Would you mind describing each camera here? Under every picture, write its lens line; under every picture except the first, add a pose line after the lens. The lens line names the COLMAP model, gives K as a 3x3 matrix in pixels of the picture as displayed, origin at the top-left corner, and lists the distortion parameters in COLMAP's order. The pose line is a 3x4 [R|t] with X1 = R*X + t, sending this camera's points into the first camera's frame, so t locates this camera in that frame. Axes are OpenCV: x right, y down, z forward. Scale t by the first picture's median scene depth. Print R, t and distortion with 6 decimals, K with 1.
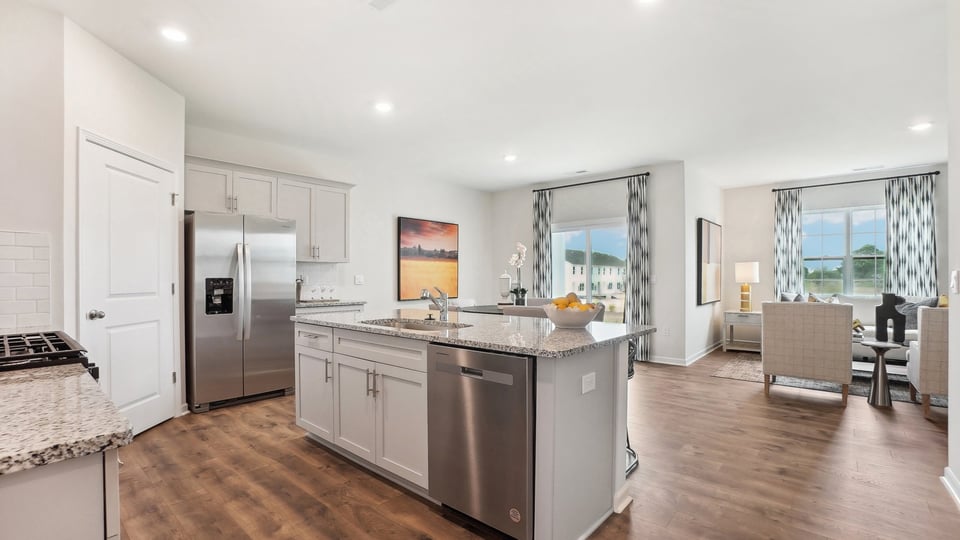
lens RADIAL K [[440.8, 0, 478.6], [0, 440.8, 276.5], [0, 0, 1]] dist [-0.033173, 0.001872]
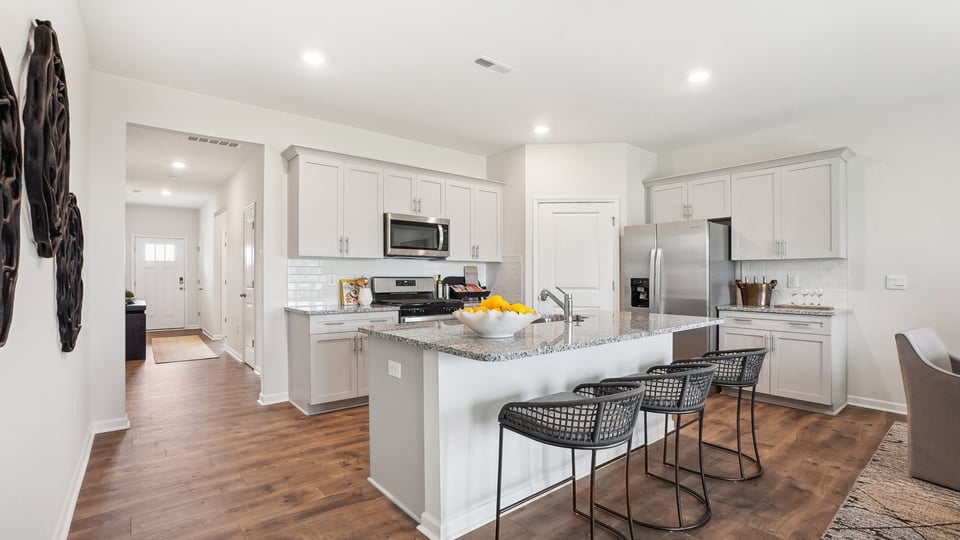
lens RADIAL K [[440.8, 0, 478.3], [0, 440.8, 283.7], [0, 0, 1]] dist [-0.033173, 0.001872]
pose [[-0.152918, 0.020450, -0.988027, 0.751586], [0.003210, 0.999791, 0.020197, -0.007885], [0.988234, -0.000083, -0.152952, 0.774872]]
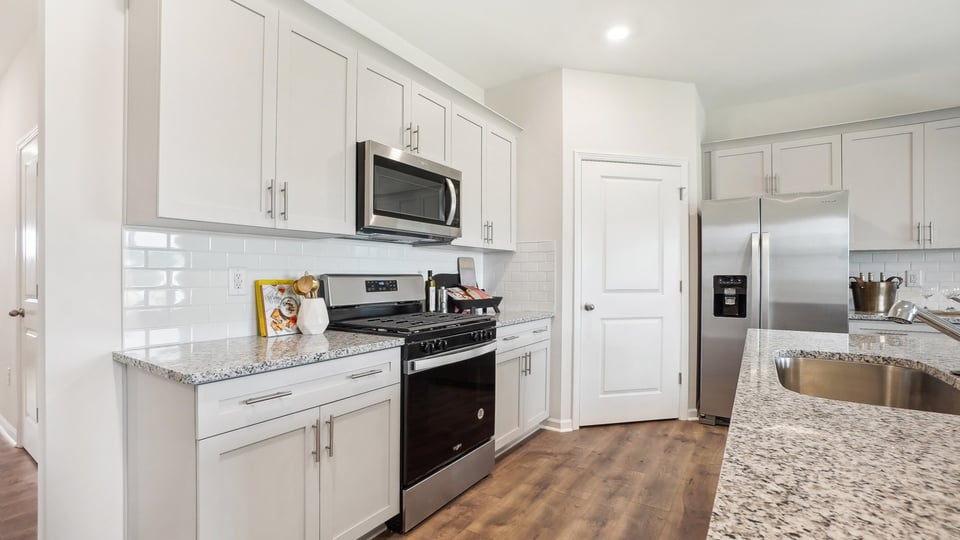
lens RADIAL K [[440.8, 0, 482.7], [0, 440.8, 274.2], [0, 0, 1]] dist [-0.033173, 0.001872]
pose [[0.137008, 0.002802, -0.990566, 0.198891], [0.004643, 0.999983, 0.003471, -0.004268], [0.990559, -0.005074, 0.136993, 0.421925]]
